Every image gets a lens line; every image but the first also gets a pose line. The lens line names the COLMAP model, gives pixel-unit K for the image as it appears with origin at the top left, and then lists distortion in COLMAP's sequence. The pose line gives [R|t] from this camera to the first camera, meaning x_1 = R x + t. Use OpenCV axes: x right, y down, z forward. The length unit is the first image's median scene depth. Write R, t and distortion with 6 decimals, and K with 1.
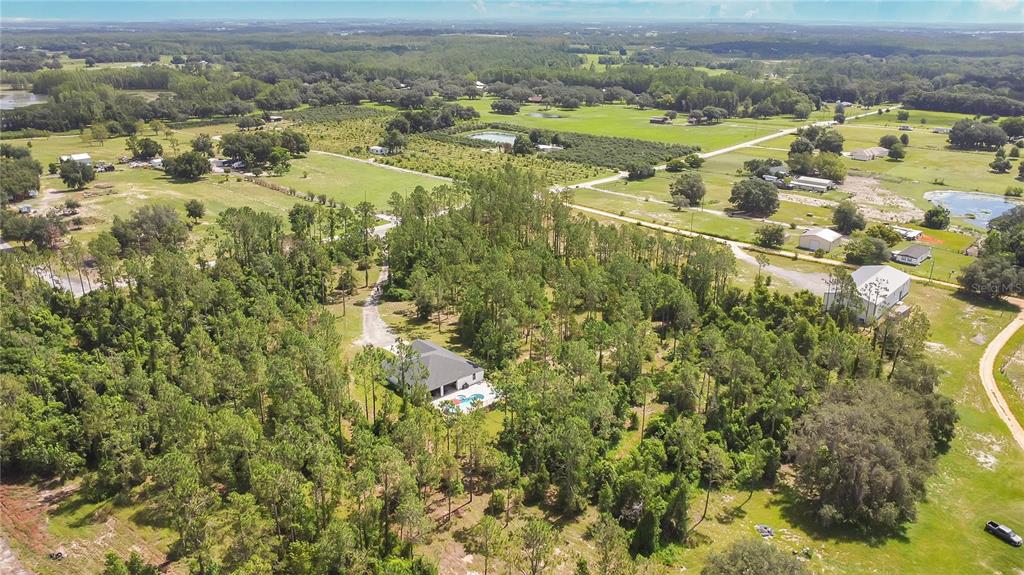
lens RADIAL K [[734.5, 0, 512.0], [0, 734.5, 287.5], [0, 0, 1]] dist [-0.038337, 0.009203]
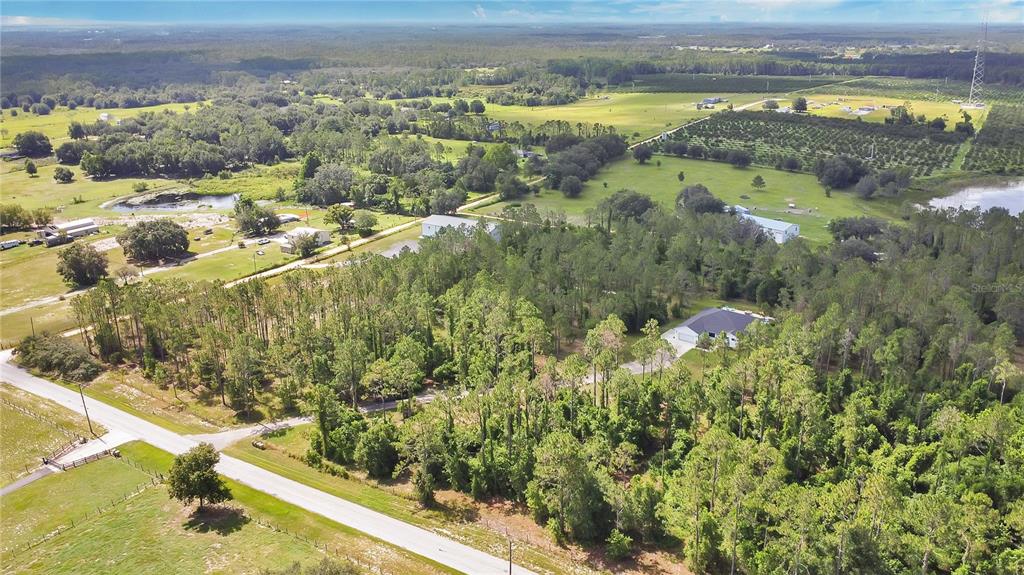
lens RADIAL K [[754.5, 0, 512.0], [0, 754.5, 287.5], [0, 0, 1]] dist [-0.024239, -0.013411]
pose [[-0.246333, -0.290370, 0.924665, -0.662583], [0.337063, 0.868841, 0.362635, -0.292458], [-0.908685, 0.400999, -0.116151, 0.885213]]
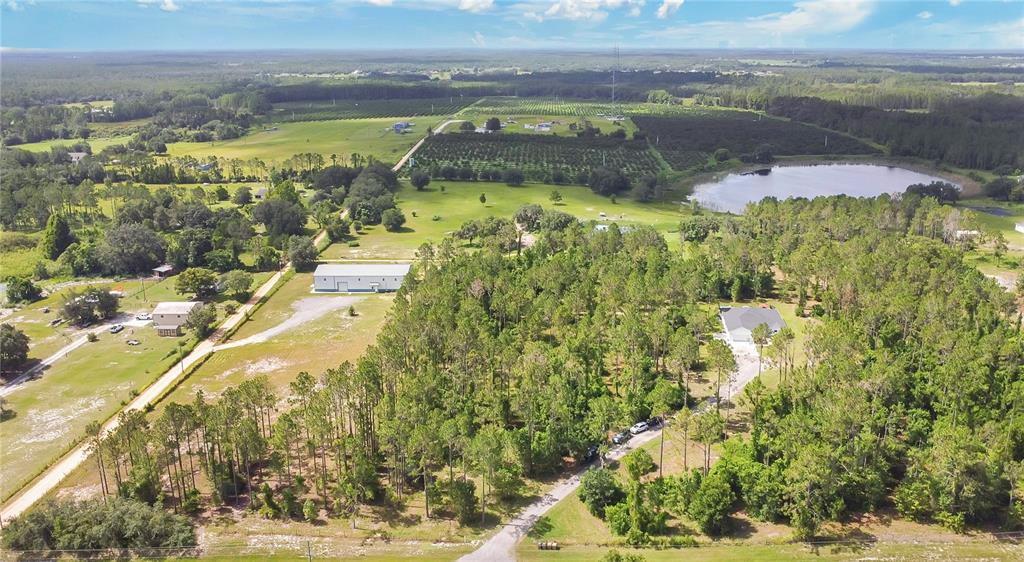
lens RADIAL K [[759.3, 0, 512.0], [0, 759.3, 281.0], [0, 0, 1]] dist [0.005183, -0.002804]
pose [[-0.687403, -0.177153, 0.704339, -0.451367], [0.272097, 0.836346, 0.475909, -0.404806], [-0.673380, 0.518790, -0.526704, 1.176319]]
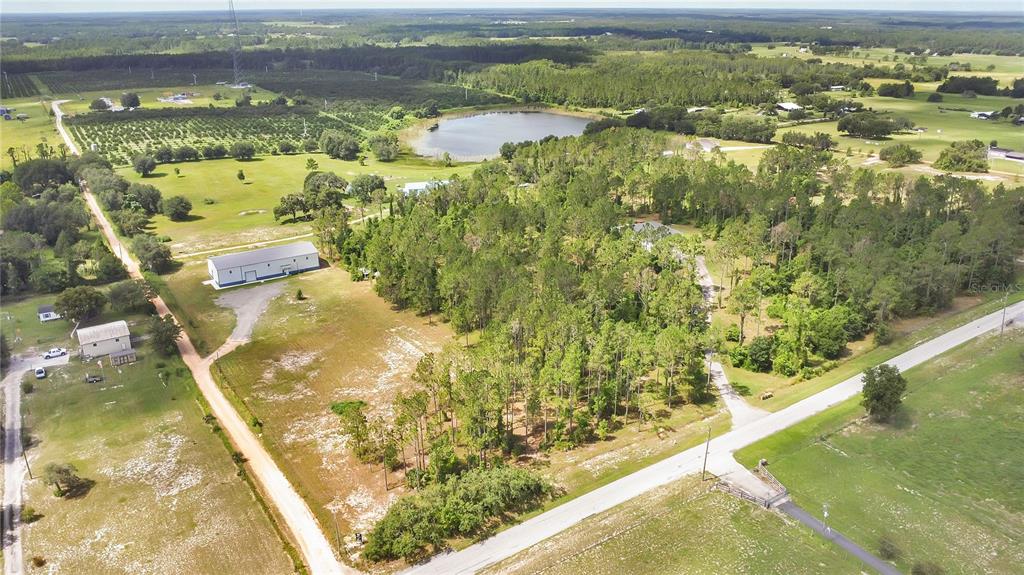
lens RADIAL K [[734.5, 0, 512.0], [0, 734.5, 287.5], [0, 0, 1]] dist [-0.038337, 0.009203]
pose [[-0.973615, -0.040357, 0.224600, -0.124247], [0.115667, 0.761155, 0.638172, -0.508820], [-0.196710, 0.647313, -0.736404, 1.406860]]
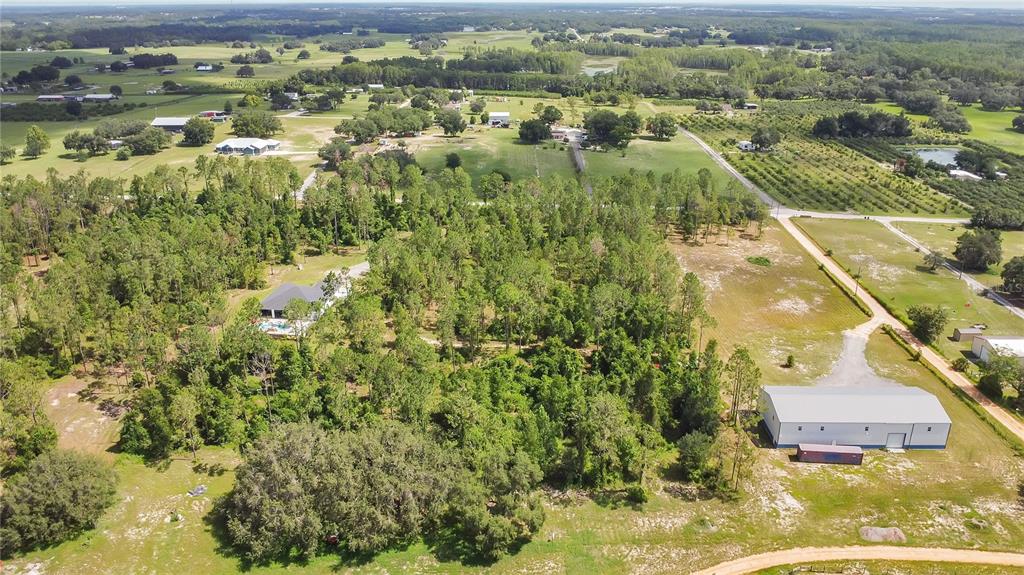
lens RADIAL K [[754.5, 0, 512.0], [0, 754.5, 287.5], [0, 0, 1]] dist [-0.024239, -0.013411]
pose [[0.666355, 0.265128, -0.696907, 0.566565], [-0.259798, 0.958635, 0.116290, -0.080853], [0.698911, 0.103565, 0.707671, 0.224339]]
